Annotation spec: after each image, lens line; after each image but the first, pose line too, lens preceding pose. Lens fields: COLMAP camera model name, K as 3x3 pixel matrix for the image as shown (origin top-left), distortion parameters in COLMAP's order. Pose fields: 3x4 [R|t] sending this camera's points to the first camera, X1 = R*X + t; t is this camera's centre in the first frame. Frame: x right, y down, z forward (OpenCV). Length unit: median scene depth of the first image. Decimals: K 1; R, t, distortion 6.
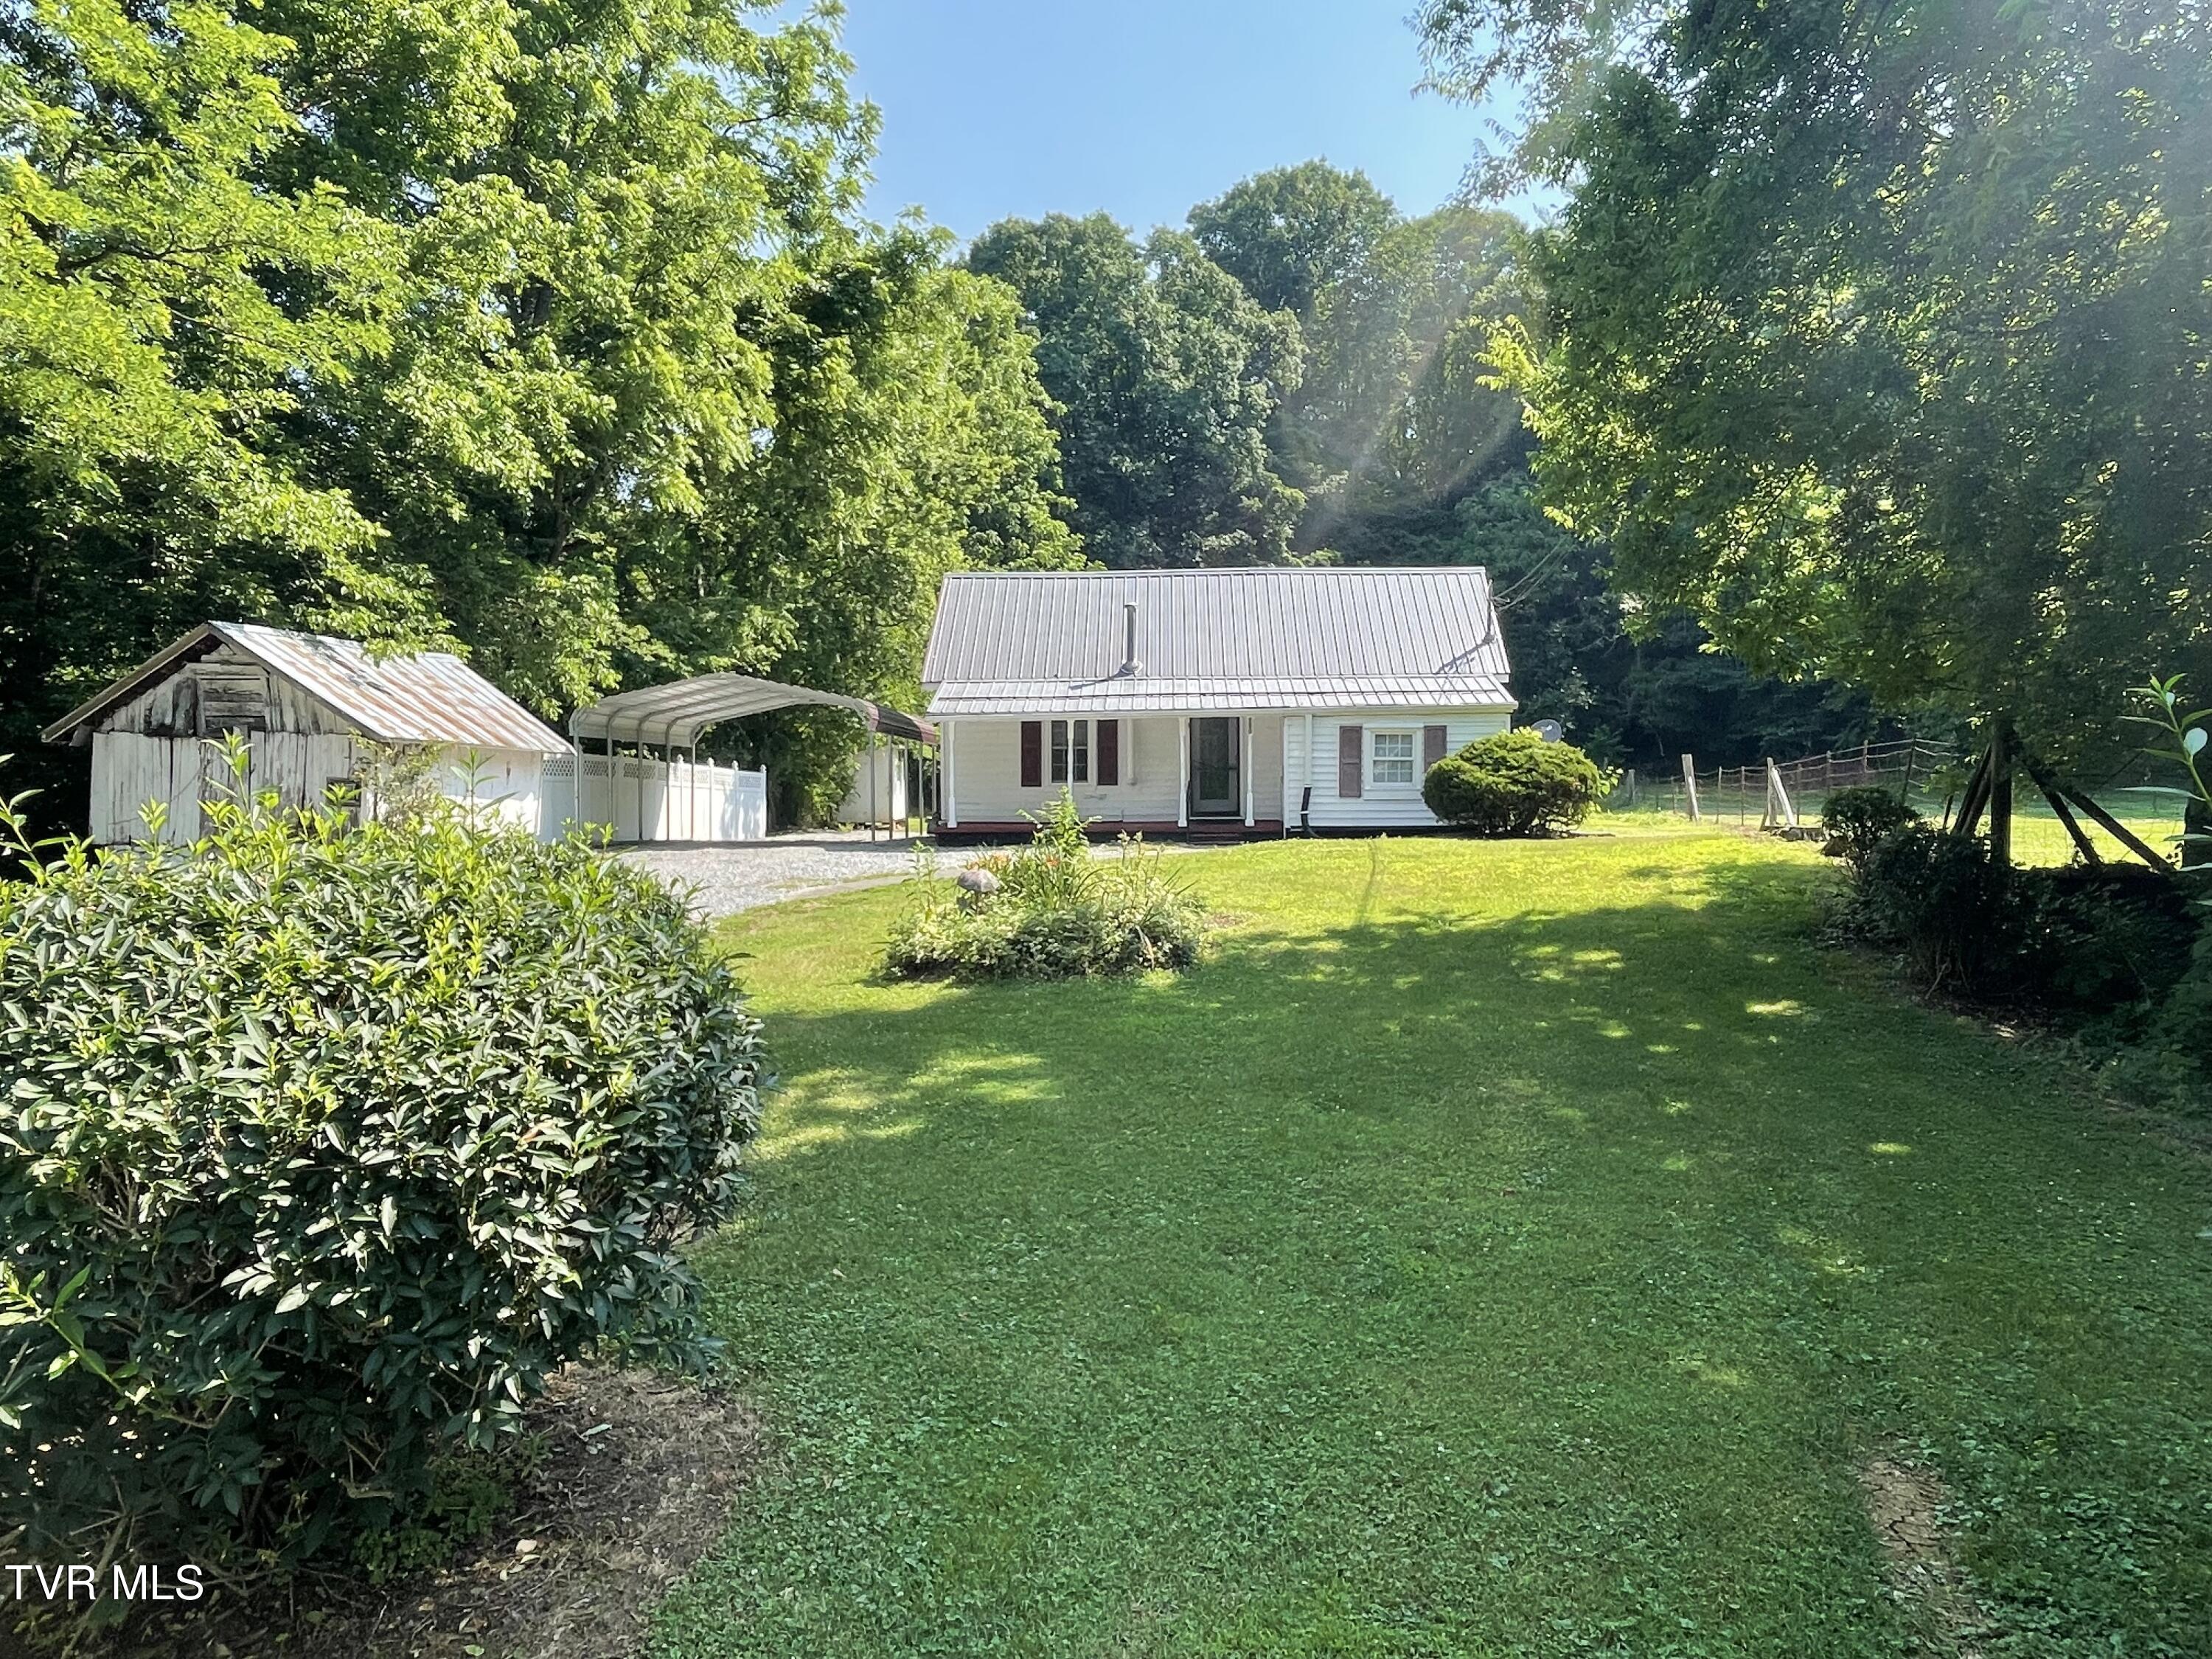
lens RADIAL K [[1435.7, 0, 1096.6], [0, 1435.7, 813.9], [0, 0, 1]] dist [0.002797, -0.001673]
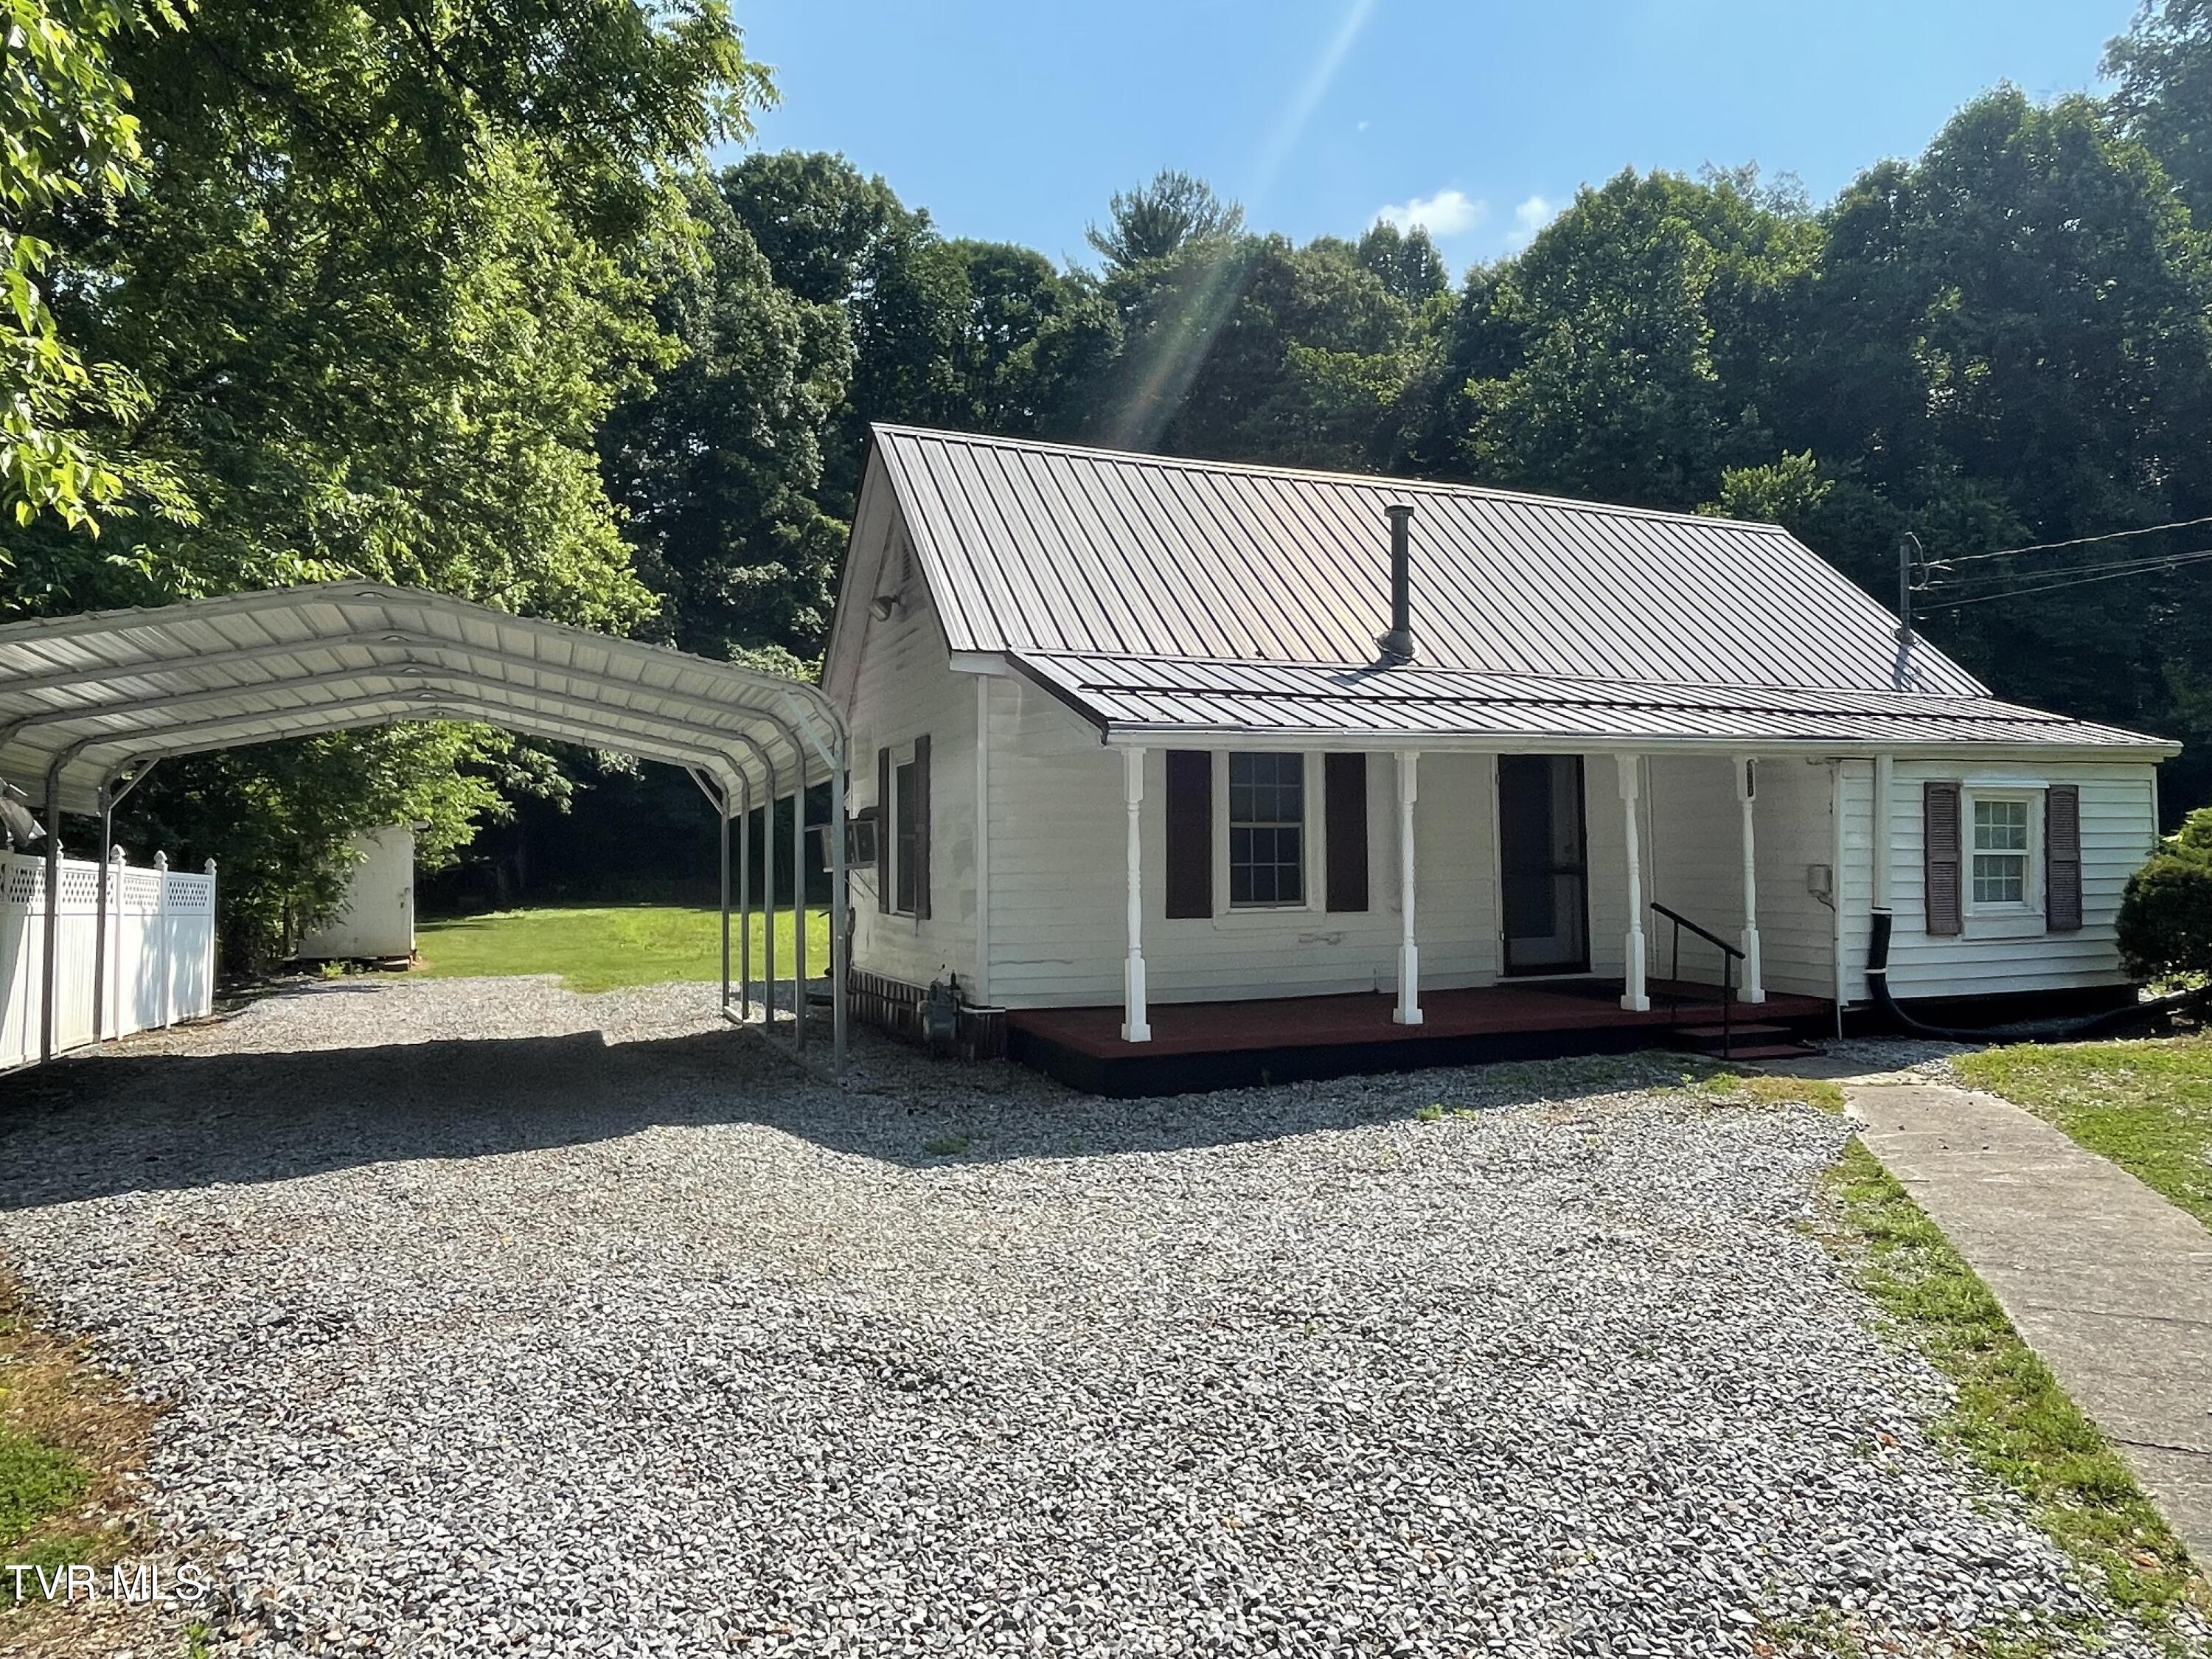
lens RADIAL K [[1435.7, 0, 1114.1], [0, 1435.7, 820.3], [0, 0, 1]] dist [0.002797, -0.001673]
pose [[0.900546, 0.009899, 0.434648, -0.086825], [0.014305, 0.998525, -0.052379, -0.009011], [-0.434525, 0.053387, 0.899076, 0.222736]]
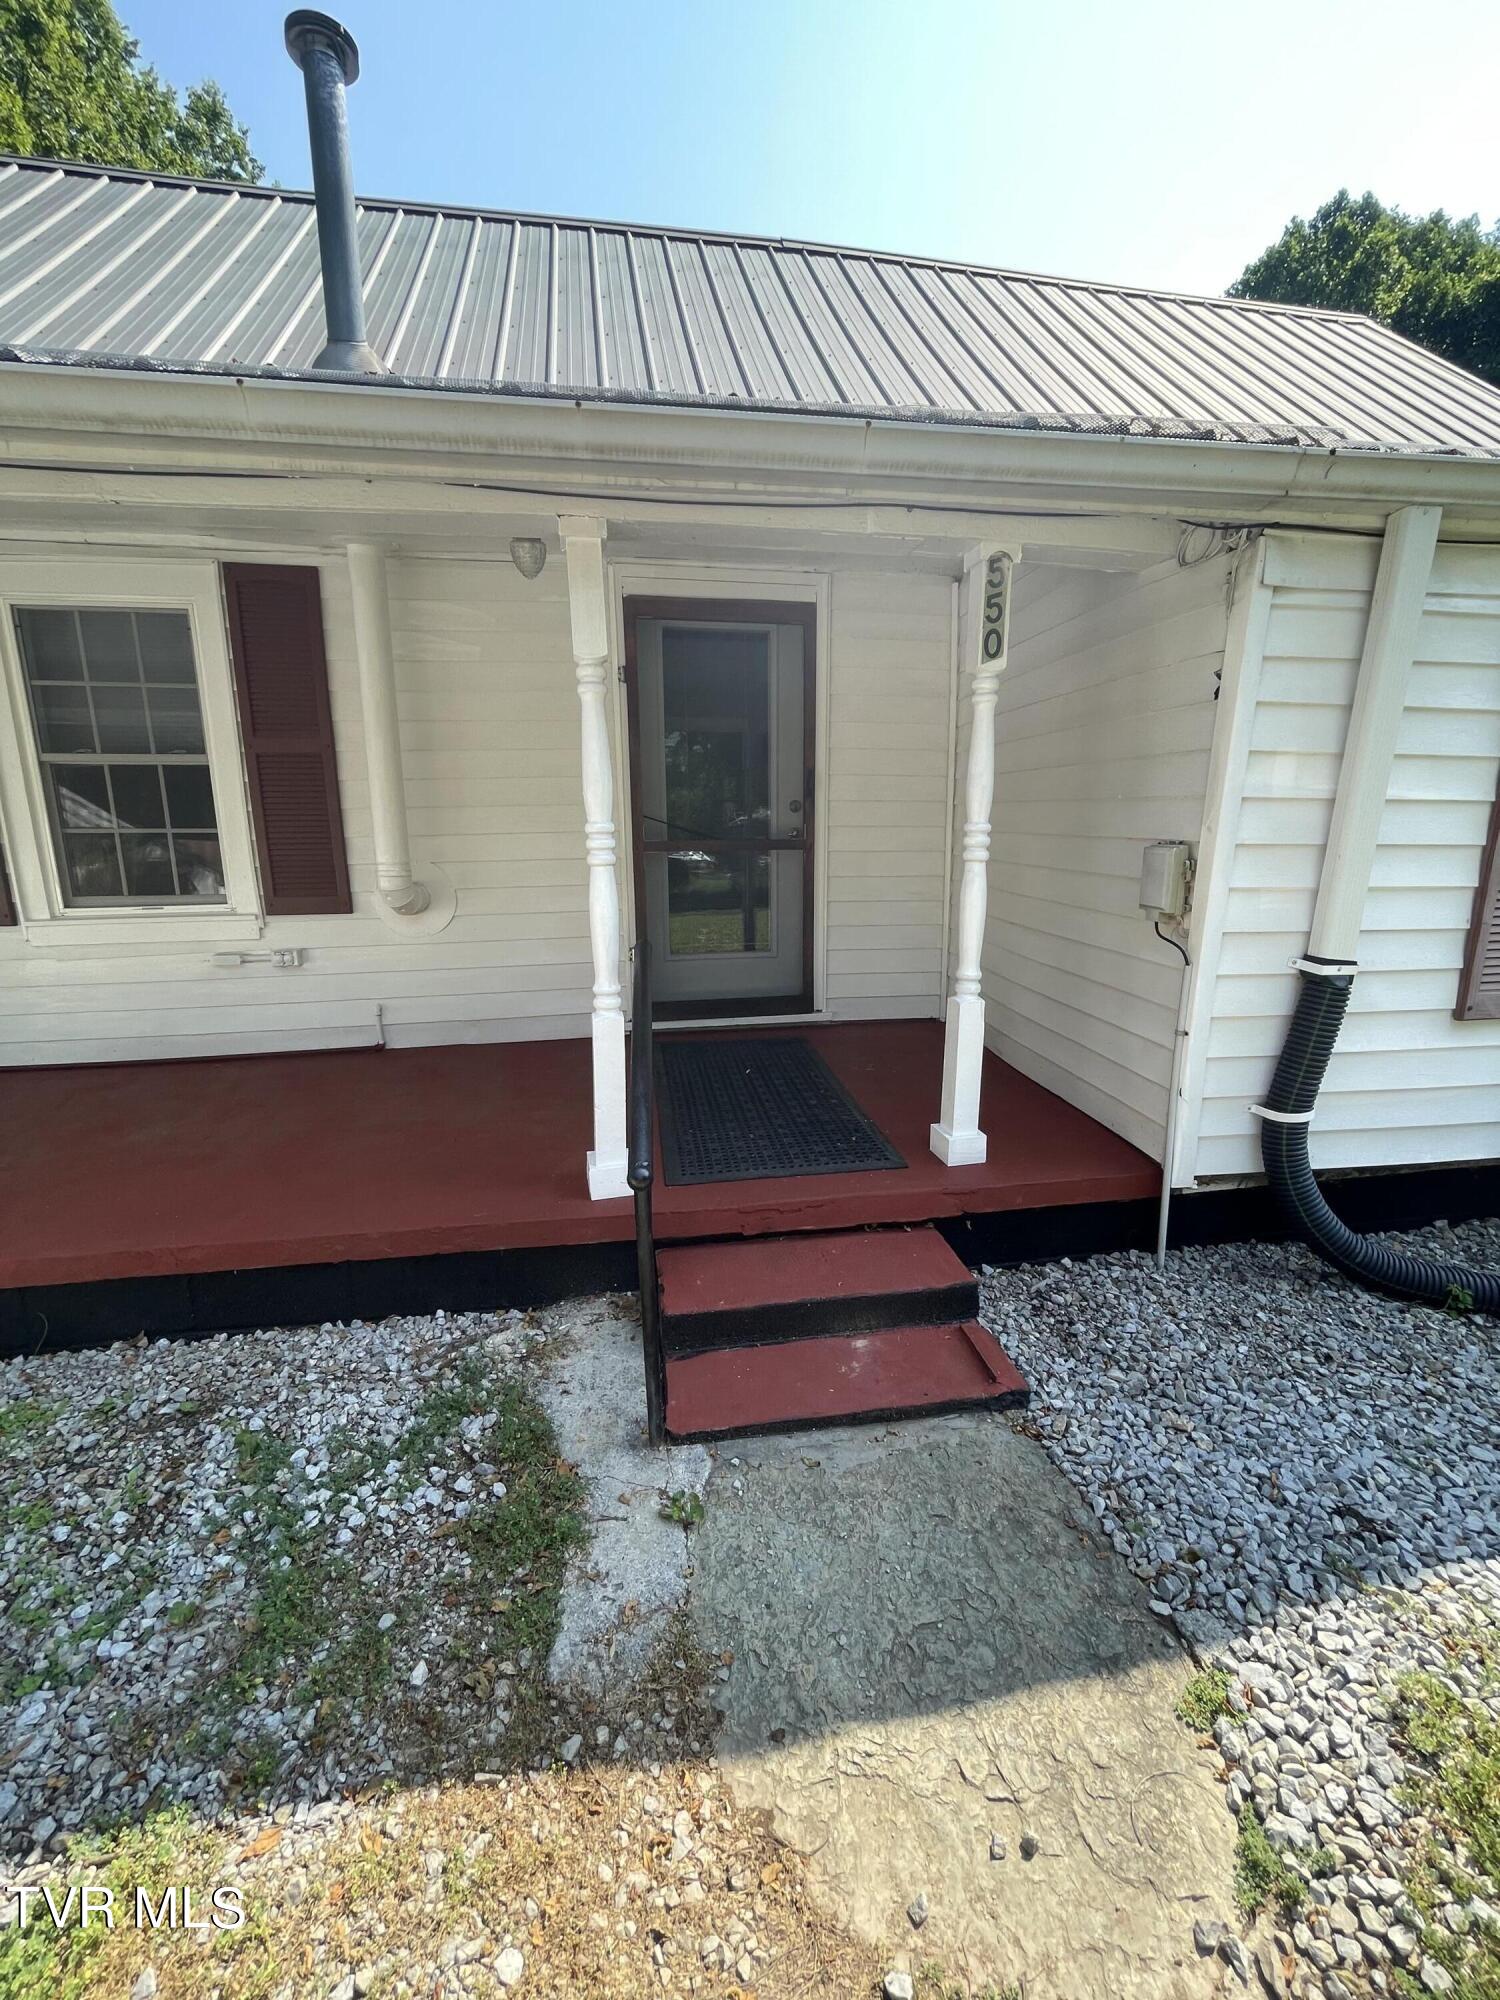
lens RADIAL K [[816.6, 0, 754.6], [0, 816.6, 1006.3], [0, 0, 1]] dist [-0.002799, 0.000198]
pose [[0.974739, -0.048639, 0.217988, 0.018262], [0.004939, 0.980455, 0.196682, -0.011126], [-0.223294, -0.190637, 0.955928, 0.294921]]
